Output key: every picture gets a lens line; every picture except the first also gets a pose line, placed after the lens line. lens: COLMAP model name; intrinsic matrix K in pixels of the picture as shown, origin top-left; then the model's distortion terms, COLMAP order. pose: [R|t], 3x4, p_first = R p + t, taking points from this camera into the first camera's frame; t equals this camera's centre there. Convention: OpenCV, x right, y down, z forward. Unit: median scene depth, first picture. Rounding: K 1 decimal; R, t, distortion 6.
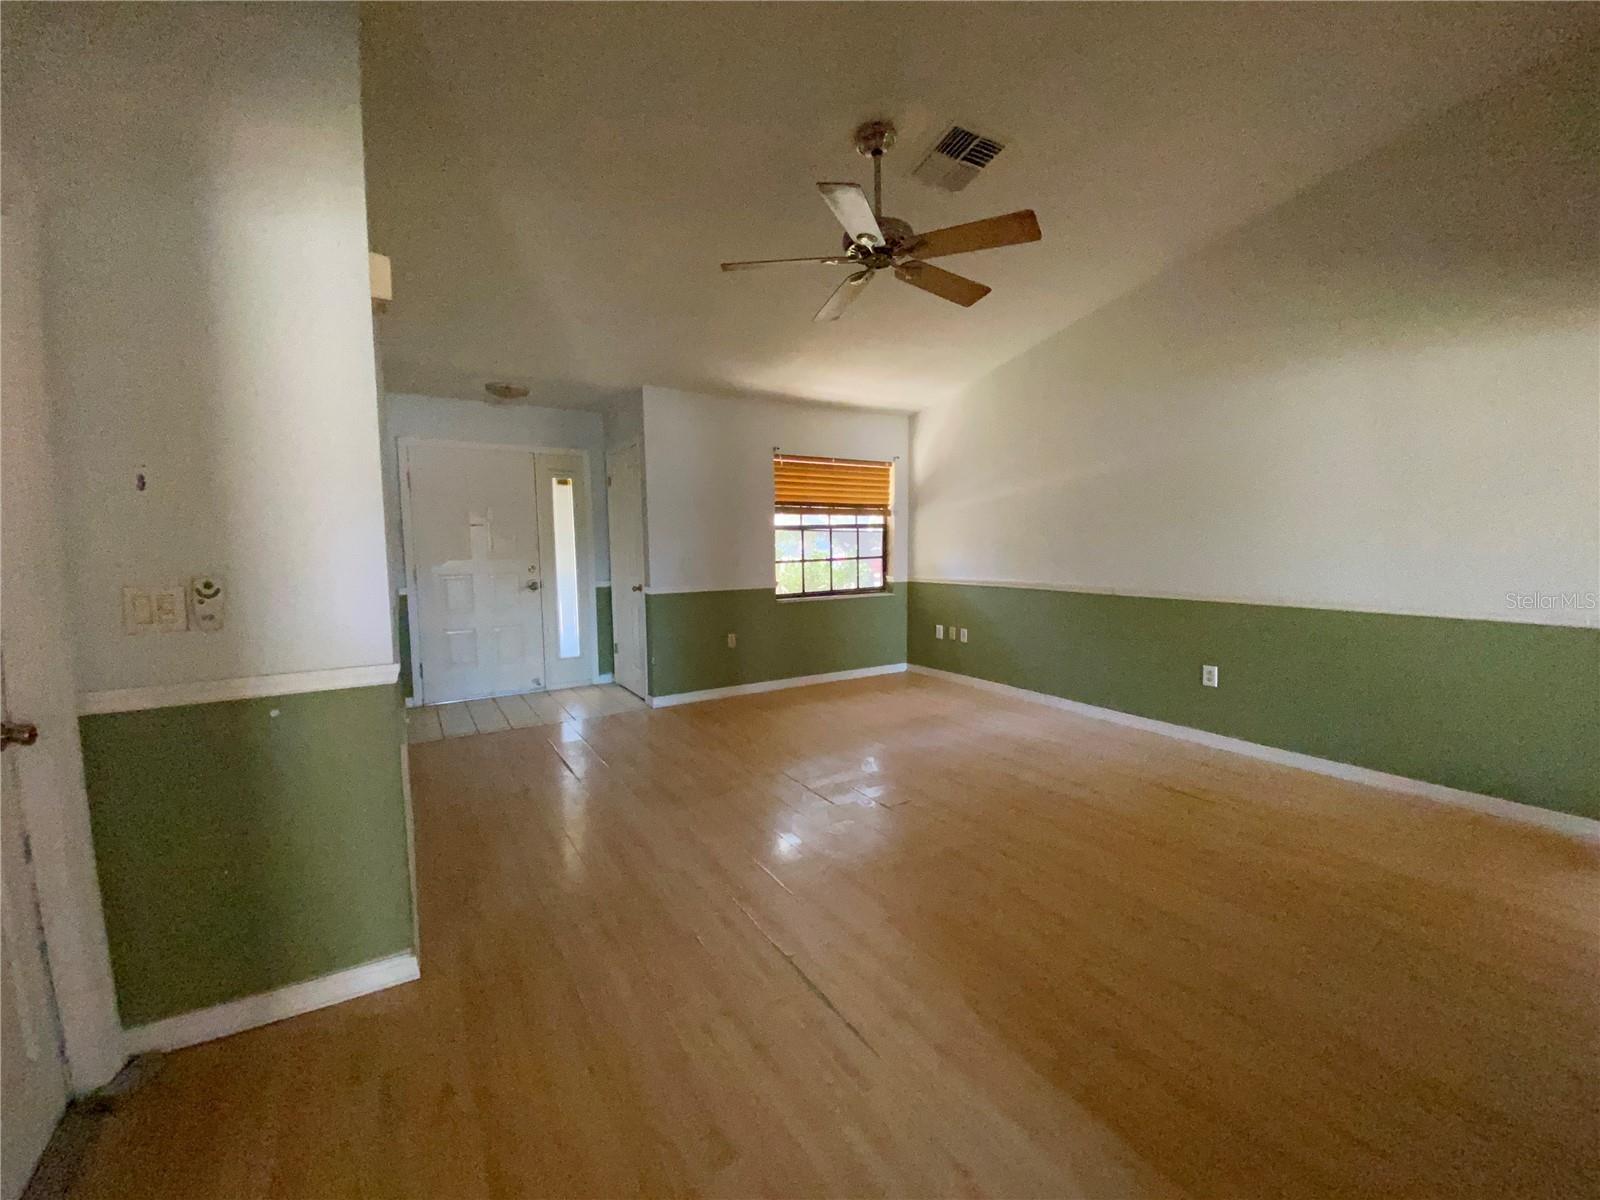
lens RADIAL K [[646.8, 0, 798.7], [0, 646.8, 599.7], [0, 0, 1]] dist [0.001164, -0.002849]
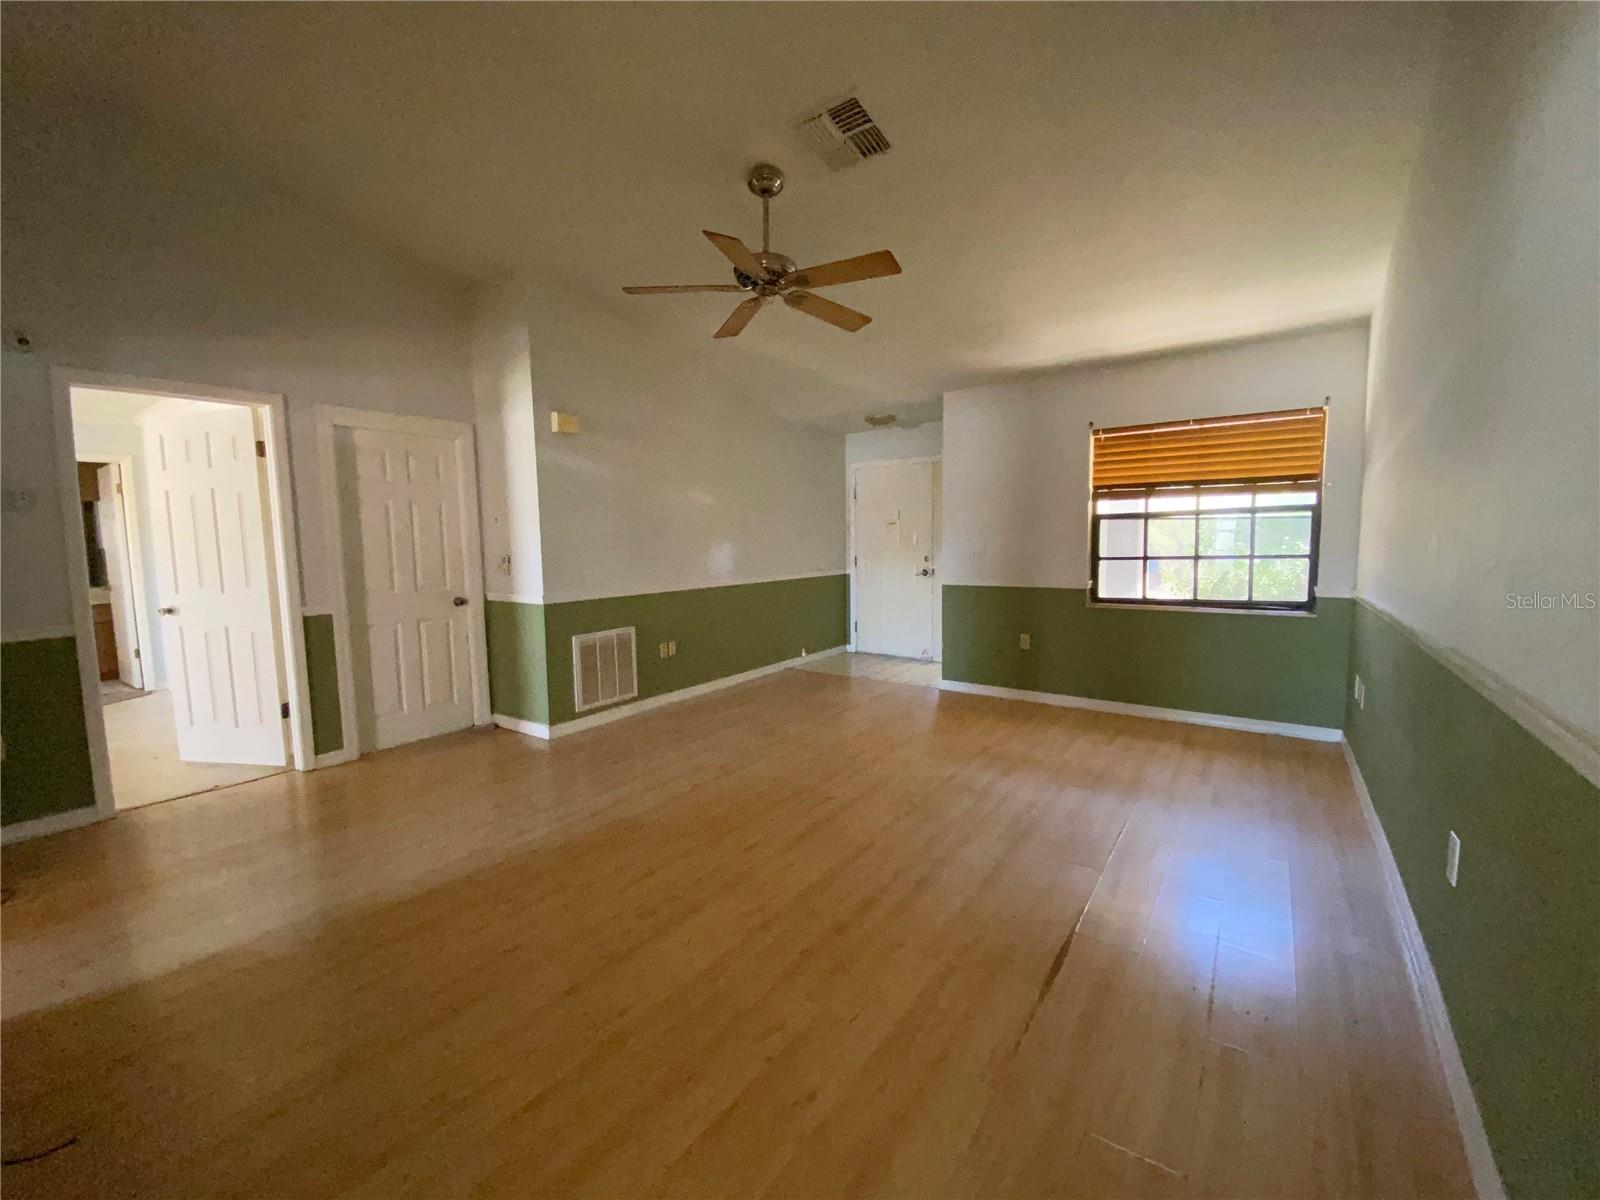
lens RADIAL K [[646.8, 0, 796.1], [0, 646.8, 600.8], [0, 0, 1]] dist [0.001164, -0.002849]
pose [[0.373286, 0.087296, -0.923600, 0.570176], [-0.071693, 0.995300, 0.065097, -0.028799], [0.924942, 0.041916, 0.377791, 0.307678]]
